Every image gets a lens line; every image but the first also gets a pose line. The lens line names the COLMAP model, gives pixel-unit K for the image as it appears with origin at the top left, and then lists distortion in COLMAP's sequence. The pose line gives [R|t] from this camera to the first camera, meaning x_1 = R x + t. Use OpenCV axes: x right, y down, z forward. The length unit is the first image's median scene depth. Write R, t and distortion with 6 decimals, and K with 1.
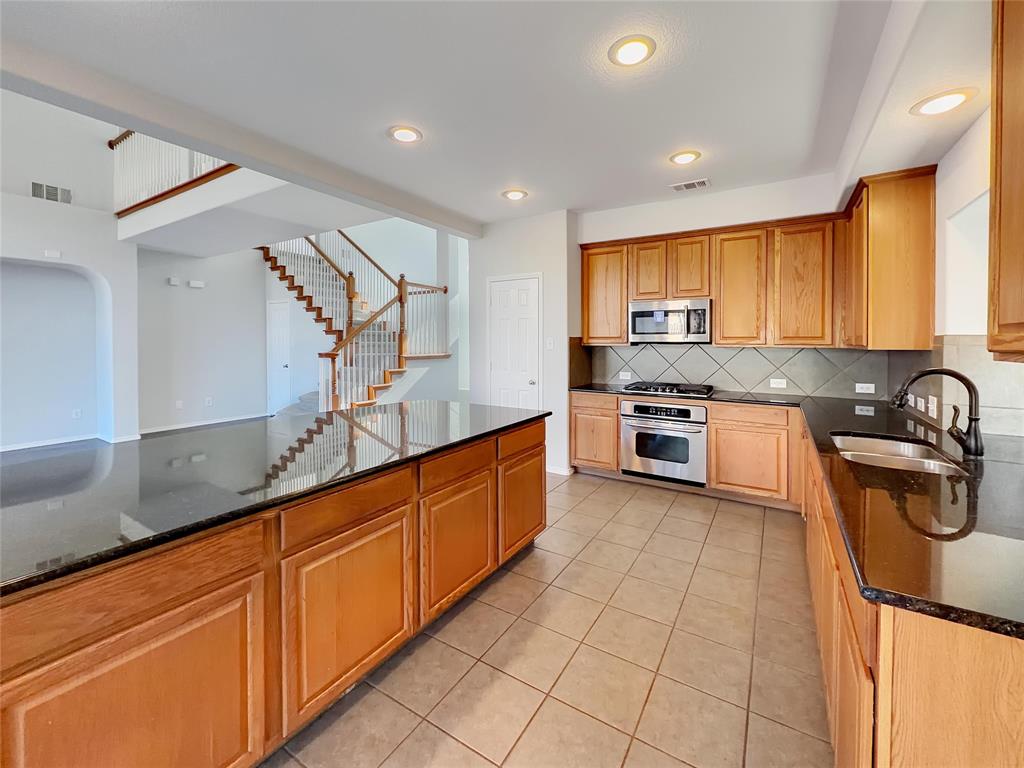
lens RADIAL K [[418.5, 0, 513.8], [0, 418.5, 345.4], [0, 0, 1]] dist [0.012875, -0.000036]
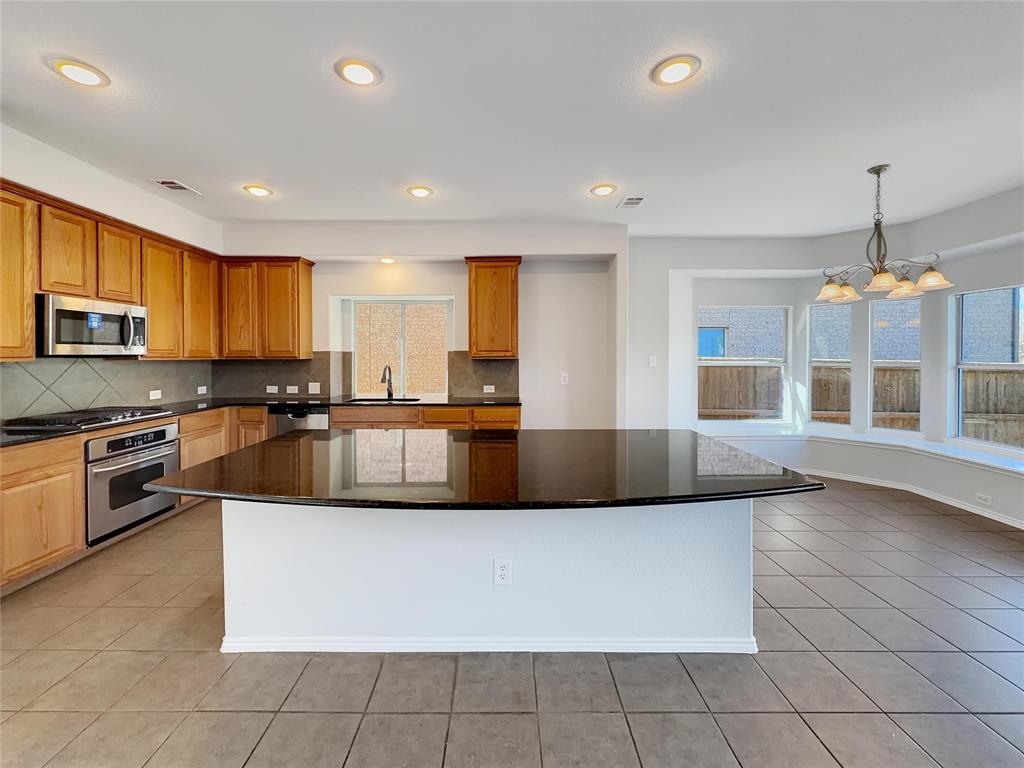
lens RADIAL K [[409.9, 0, 510.8], [0, 409.9, 360.6], [0, 0, 1]] dist [-0.000846, -0.000196]
pose [[-0.535128, -0.012020, 0.844686, -0.659069], [0.010075, 0.999737, 0.020609, -0.005744], [-0.844711, 0.019538, -0.534866, 0.761244]]
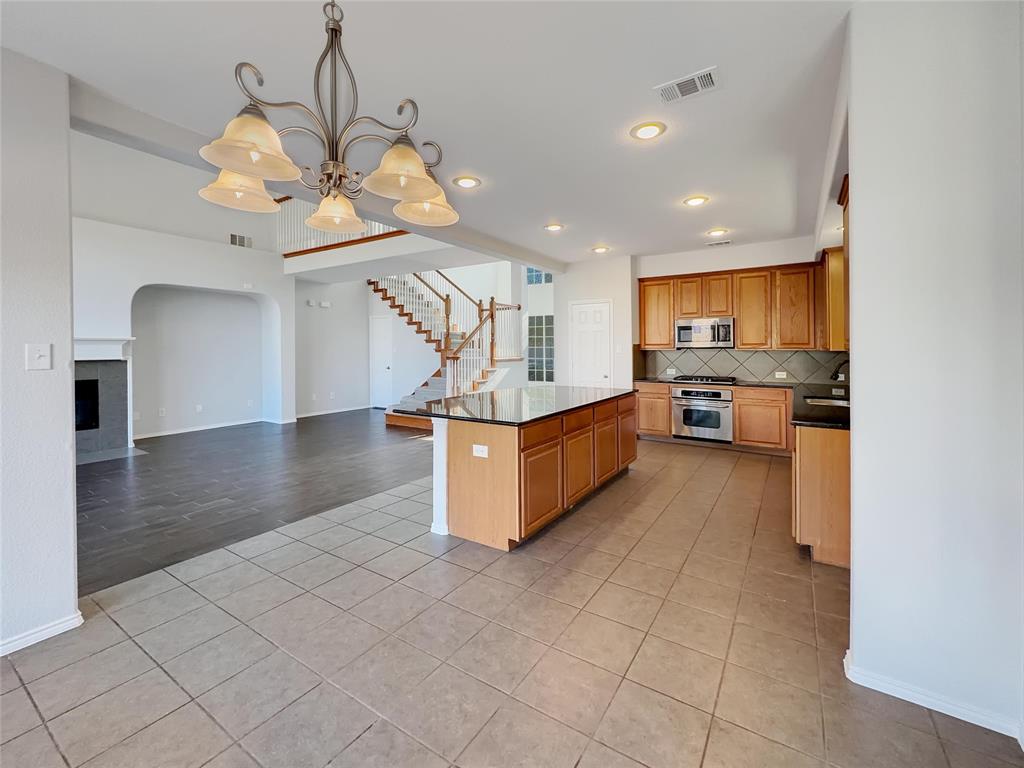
lens RADIAL K [[421.2, 0, 512.4], [0, 421.2, 344.3], [0, 0, 1]] dist [-0.000548, -0.000083]
pose [[0.999582, -0.004585, -0.028549, -0.252513], [0.004004, 0.999785, -0.020366, 0.008884], [0.028636, 0.020243, 0.999385, -0.474996]]
